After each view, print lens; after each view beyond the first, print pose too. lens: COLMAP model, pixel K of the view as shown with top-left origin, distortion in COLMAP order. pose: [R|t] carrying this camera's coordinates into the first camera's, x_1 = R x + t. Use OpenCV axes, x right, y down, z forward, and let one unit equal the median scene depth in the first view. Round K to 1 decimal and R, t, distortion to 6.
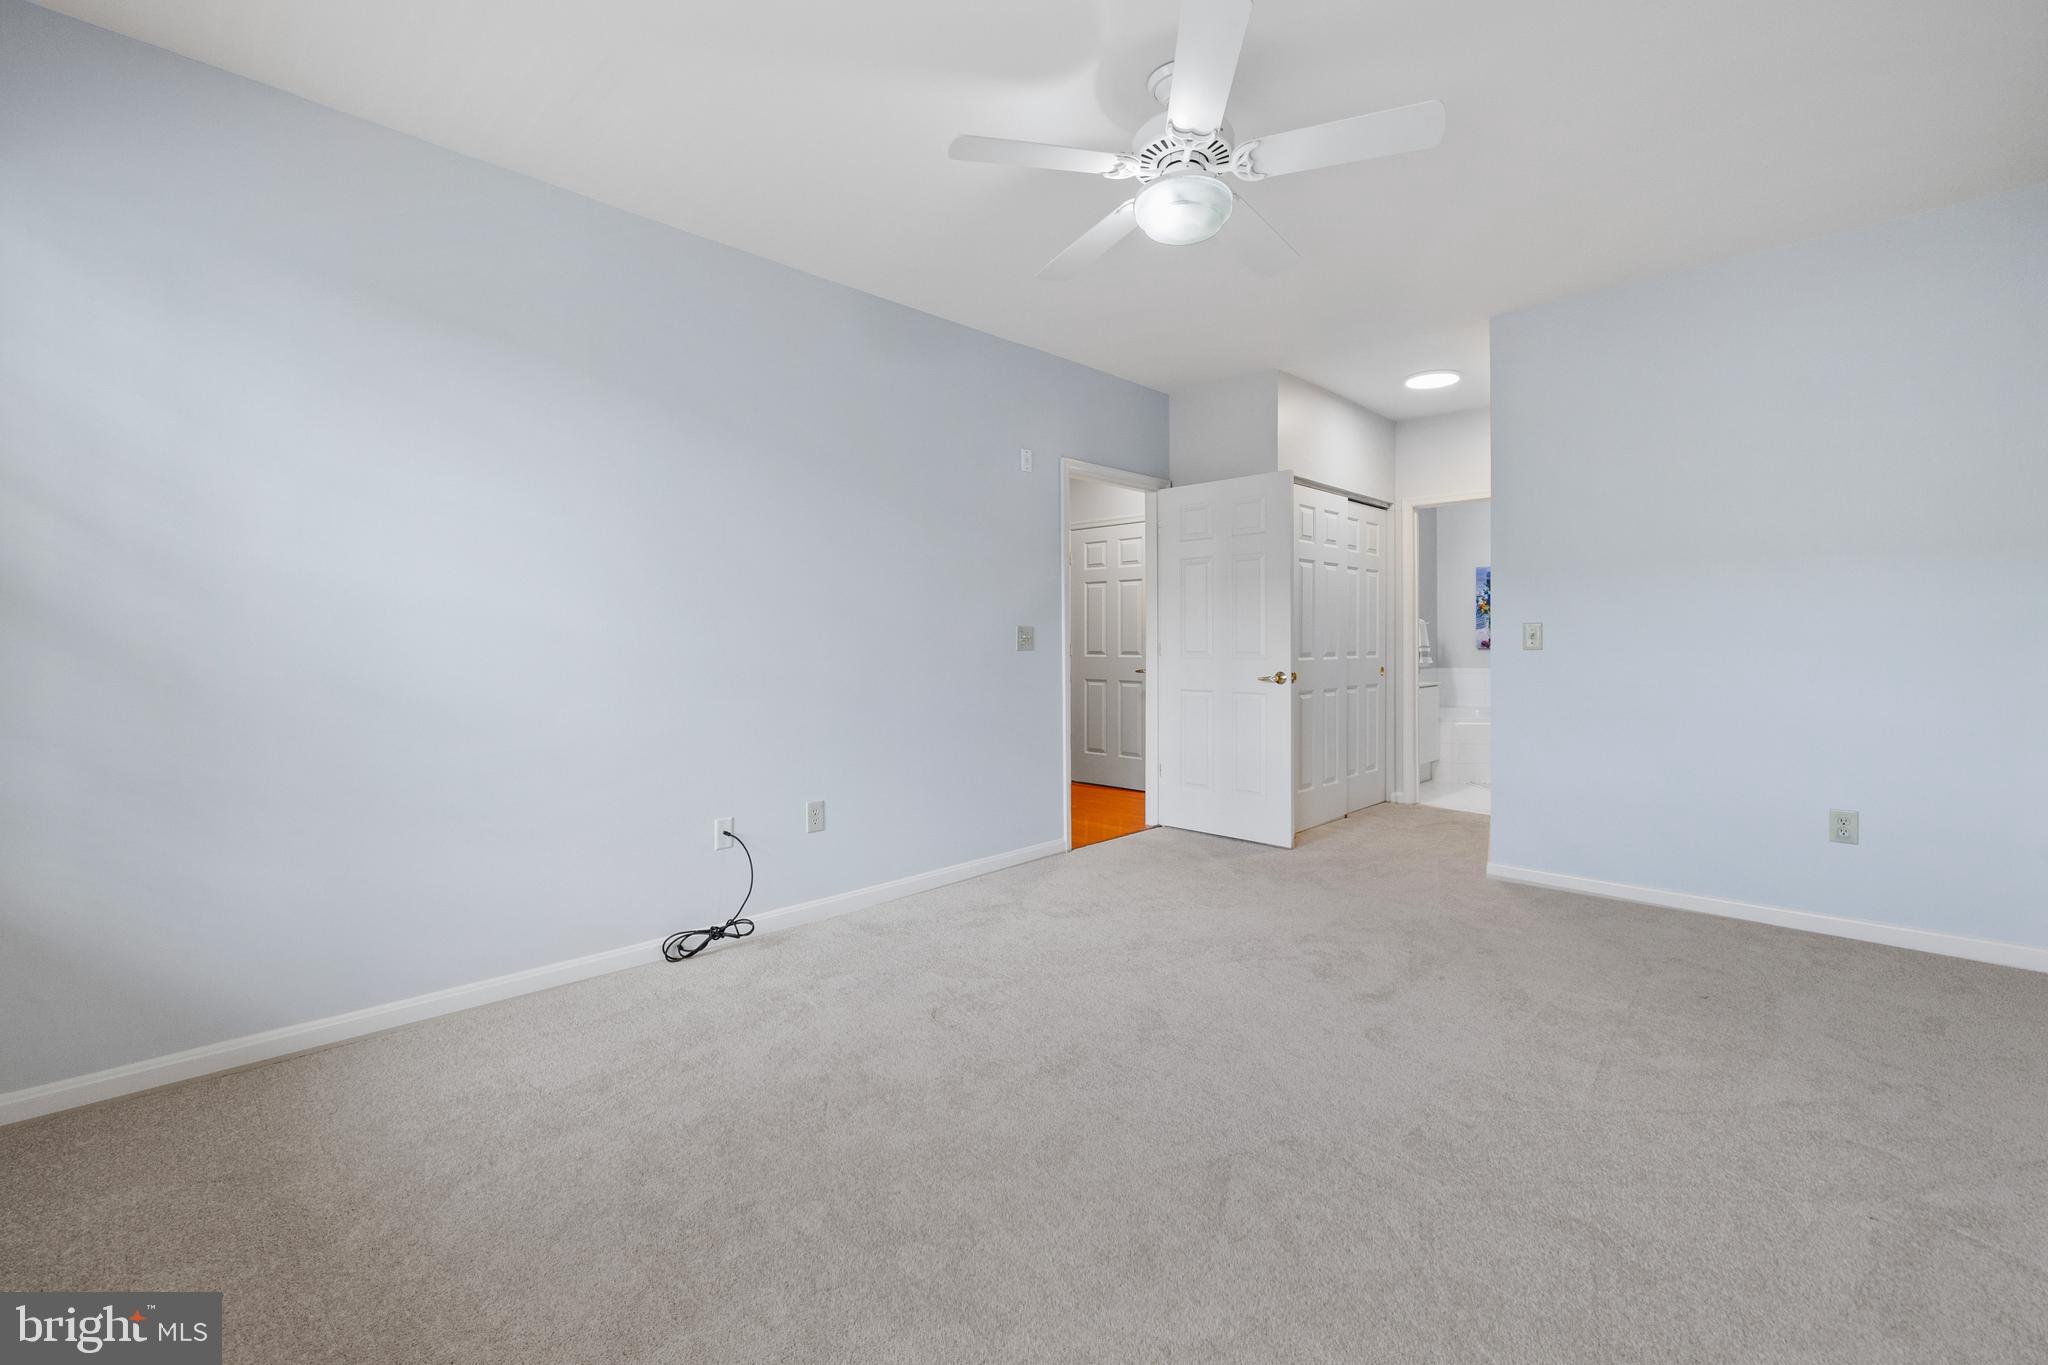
lens RADIAL K [[865.7, 0, 1024.0], [0, 865.7, 682.5], [0, 0, 1]] dist [-0.002560, -0.000544]
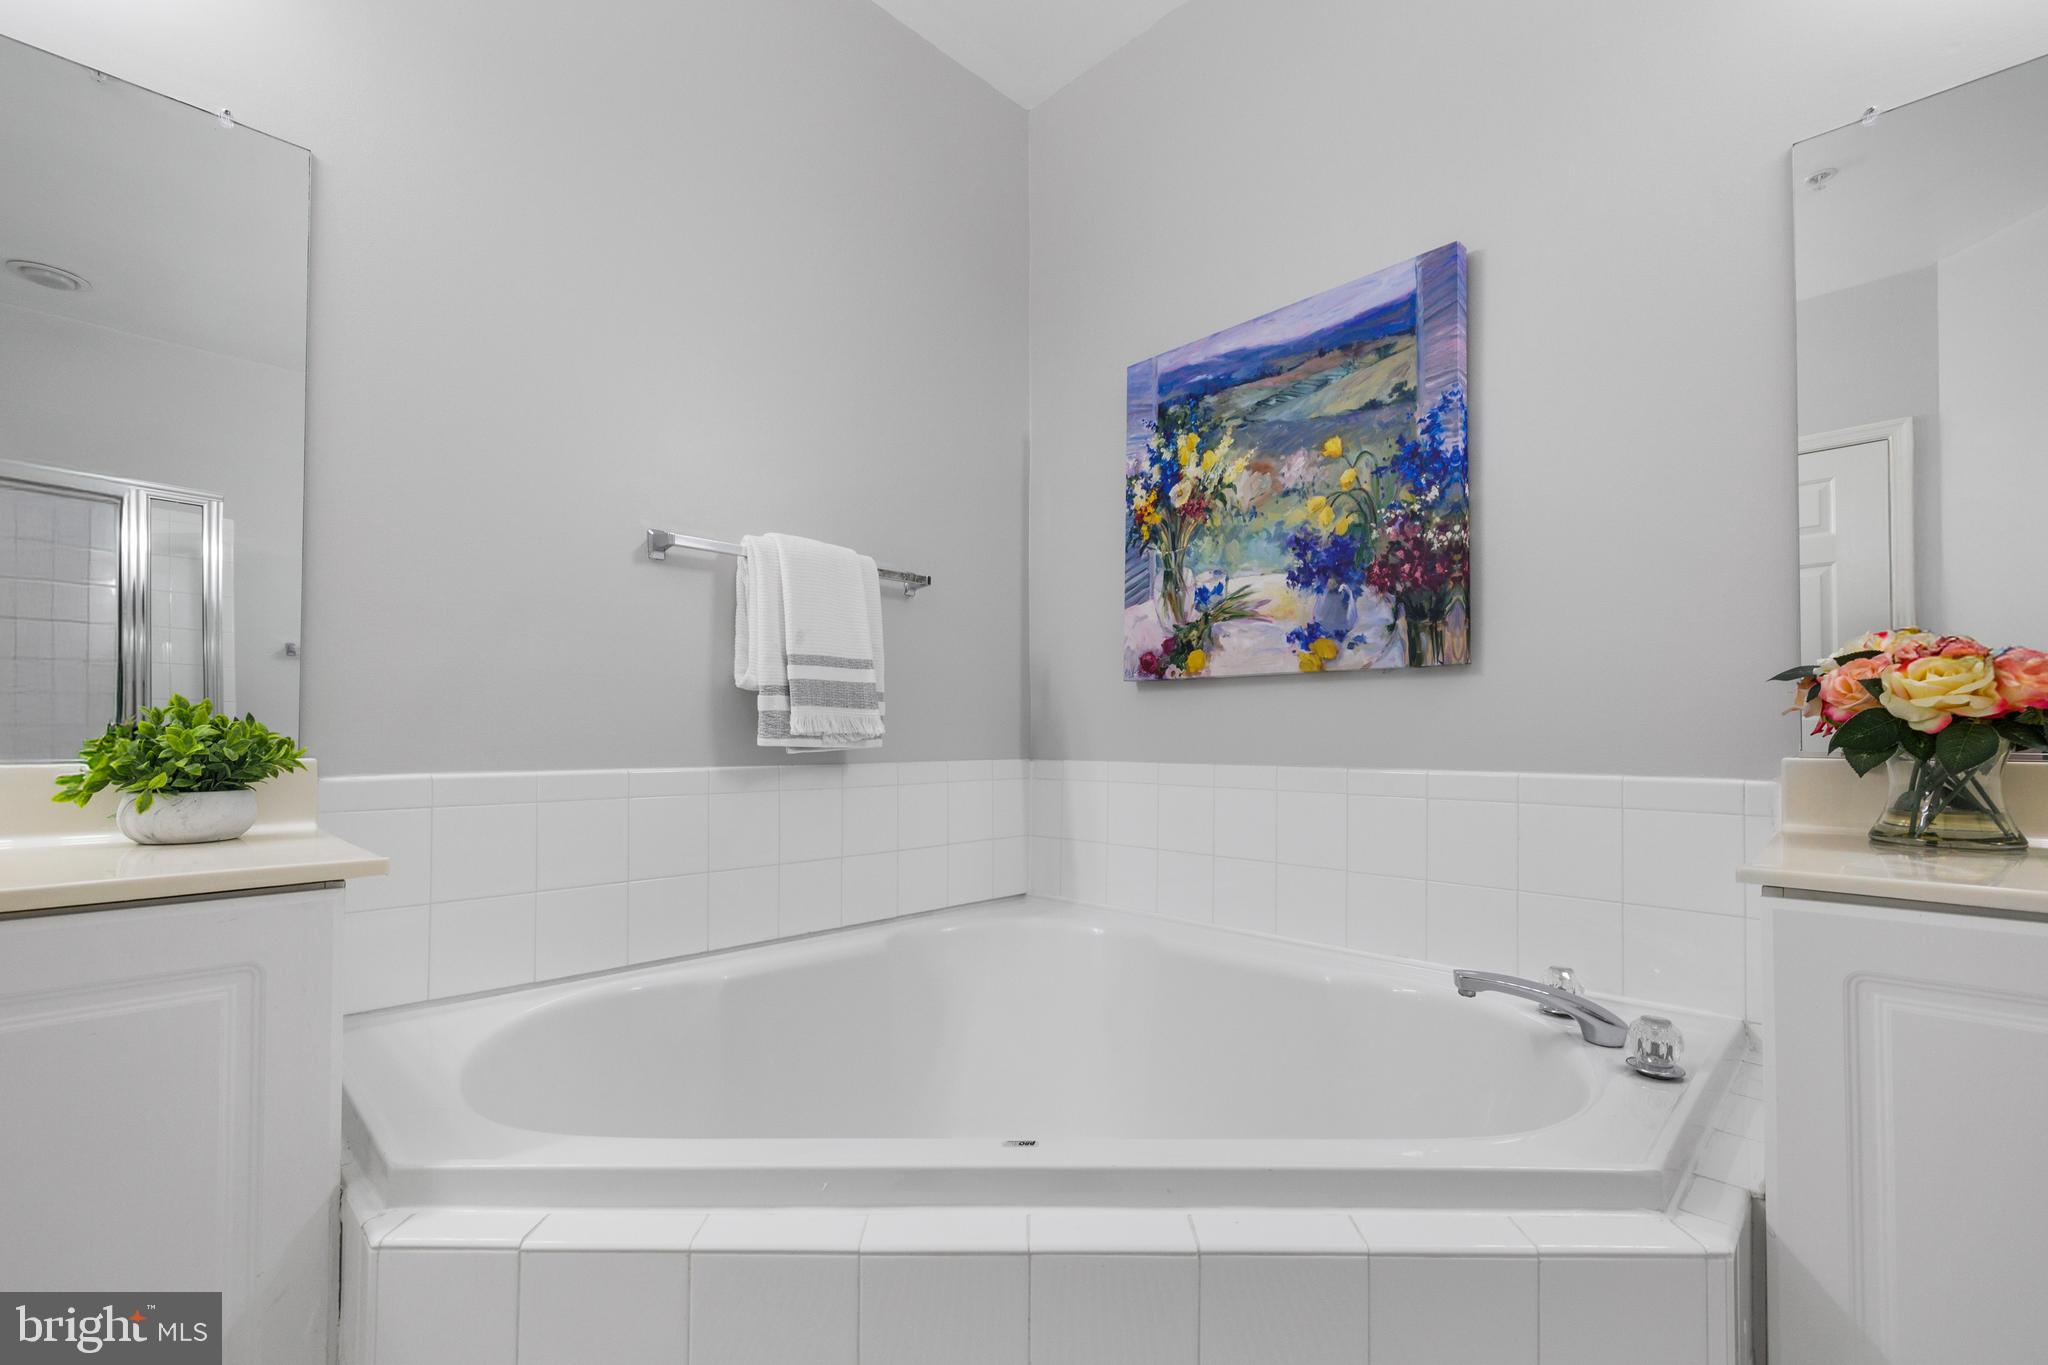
lens RADIAL K [[881.0, 0, 1019.6], [0, 881.0, 709.0], [0, 0, 1]] dist [-0.000090, 0.000063]
pose [[0.999464, 0.028666, 0.015805, 0.491678], [-0.027595, 0.997553, -0.064237, -0.015203], [-0.017608, 0.063766, 0.997810, 0.752083]]
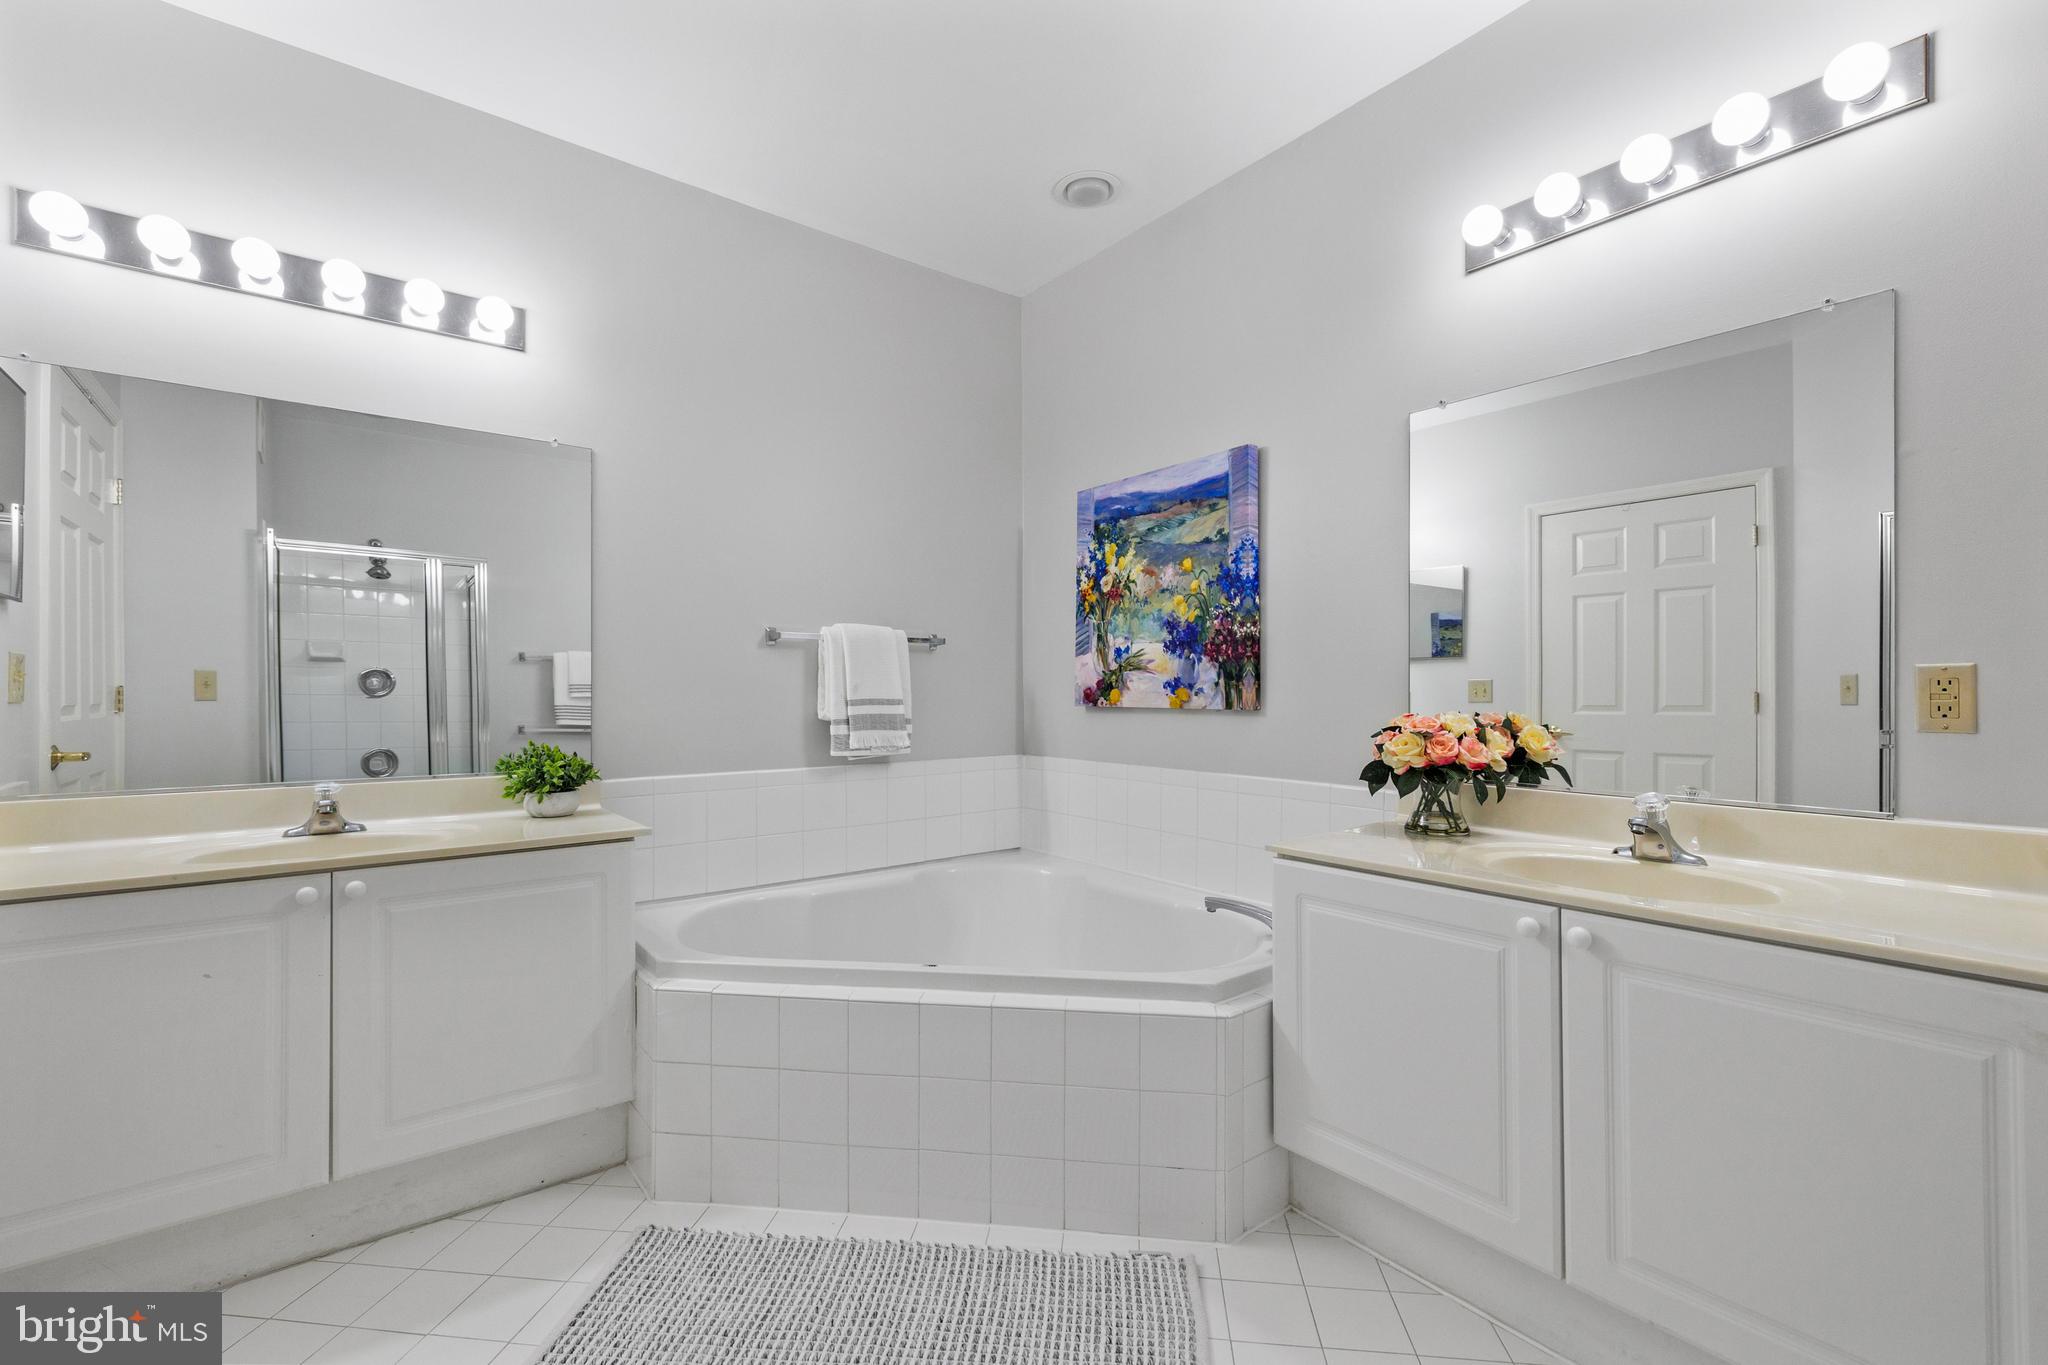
lens RADIAL K [[865.7, 0, 1024.0], [0, 865.7, 682.5], [0, 0, 1]] dist [-0.002560, -0.000544]
pose [[0.993654, 0.023667, -0.109960, 0.544653], [-0.027992, 0.998887, -0.037964, -0.035878], [0.108939, 0.040801, 0.993211, 0.633177]]
